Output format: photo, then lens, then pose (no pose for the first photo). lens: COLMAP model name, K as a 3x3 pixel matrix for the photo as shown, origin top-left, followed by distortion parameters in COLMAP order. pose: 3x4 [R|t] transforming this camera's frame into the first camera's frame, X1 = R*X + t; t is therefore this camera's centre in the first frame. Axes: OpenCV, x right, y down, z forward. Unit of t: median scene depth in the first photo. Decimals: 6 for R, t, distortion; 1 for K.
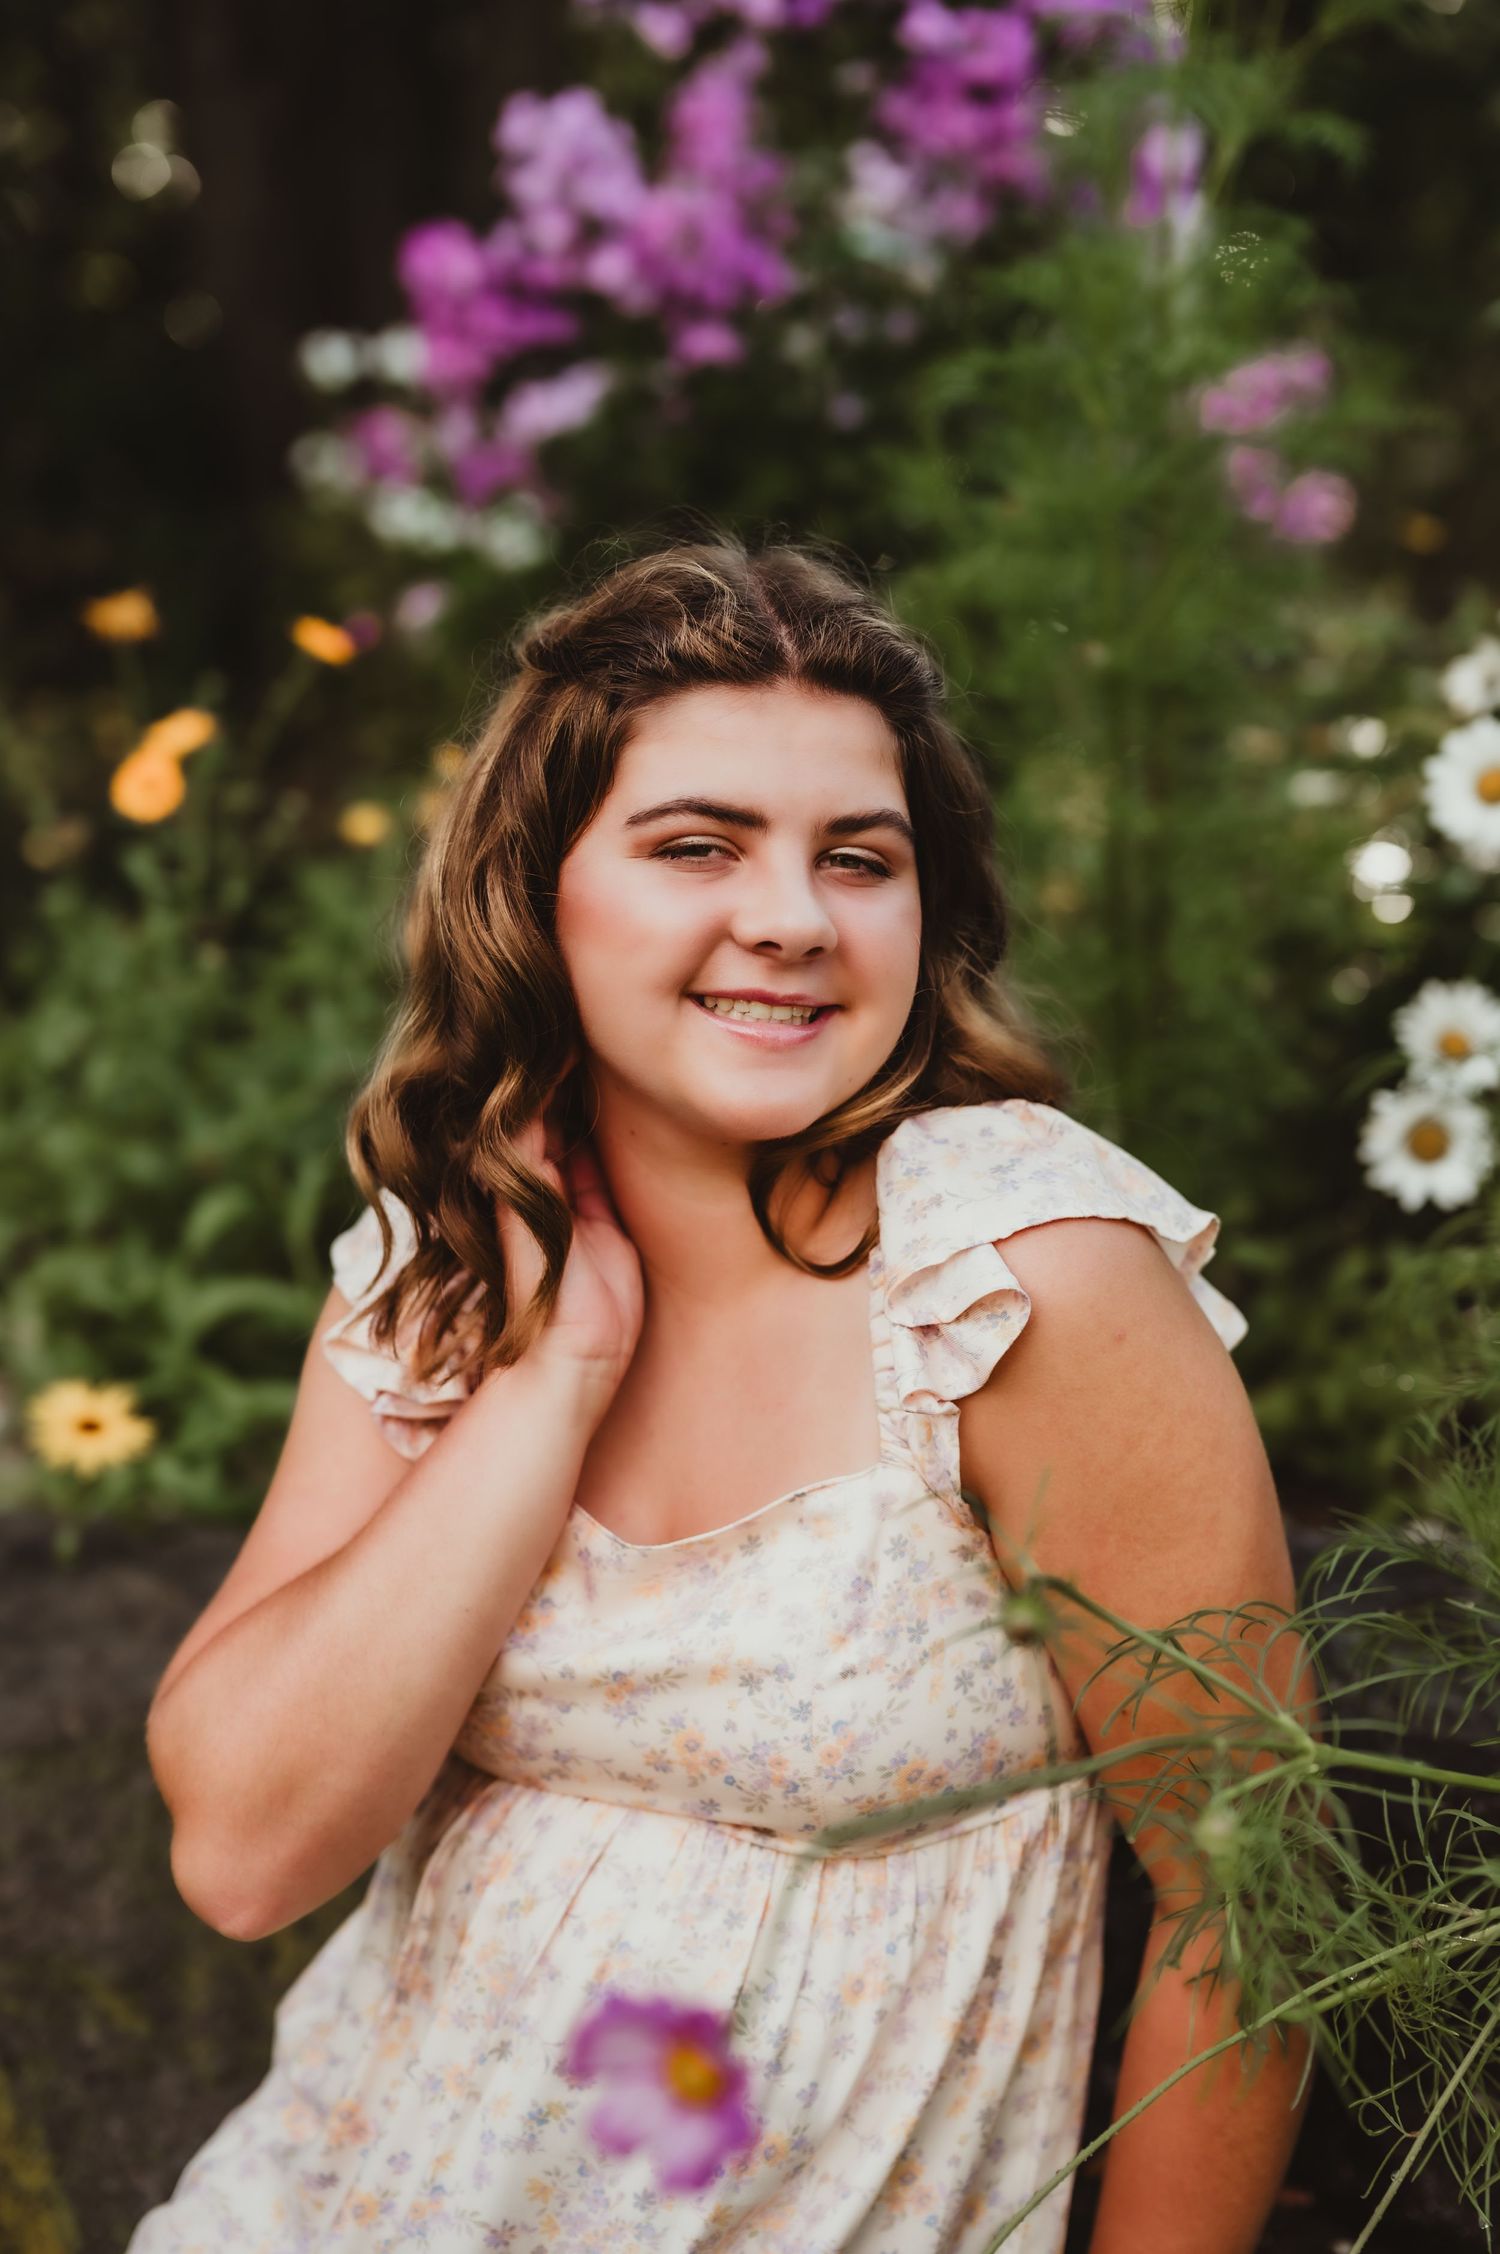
lens RADIAL K [[3314.3, 0, 772.1], [0, 3314.3, 1127.3], [0, 0, 1]] dist [-0.030437, 0.000000]
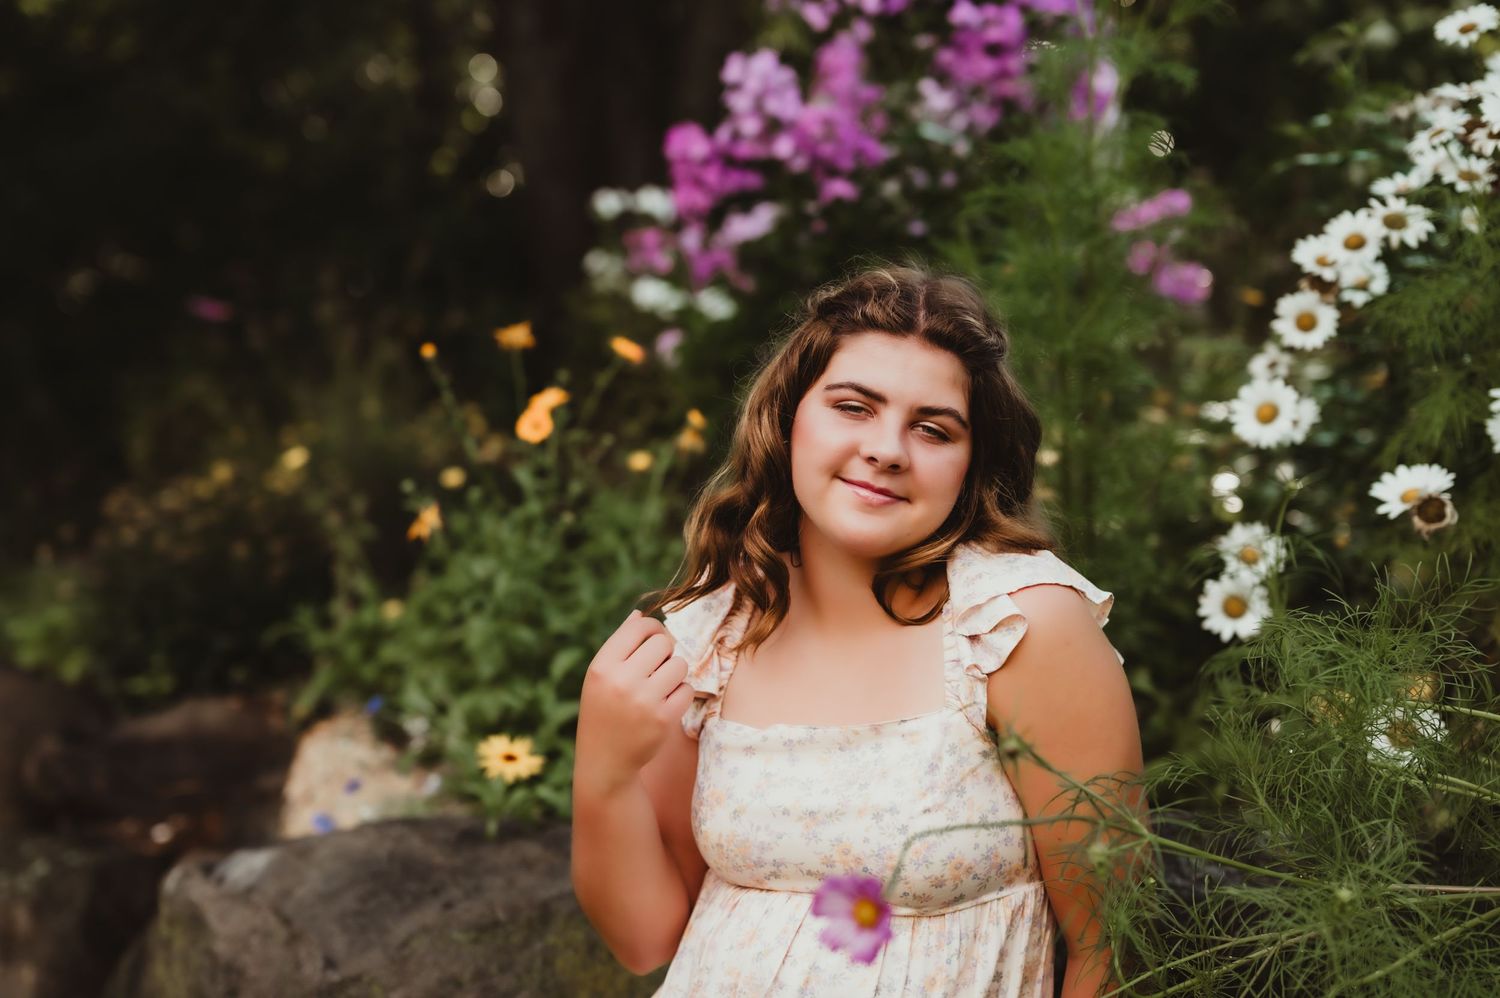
lens RADIAL K [[2205.6, 0, 747.8], [0, 2205.6, 508.8], [0, 0, 1]] dist [-0.030437, 0.000000]
pose [[0.998749, 0.005408, -0.049718, -0.010176], [-0.010080, 0.995501, -0.094209, 0.053425], [0.048985, 0.094593, 0.994310, -0.187649]]
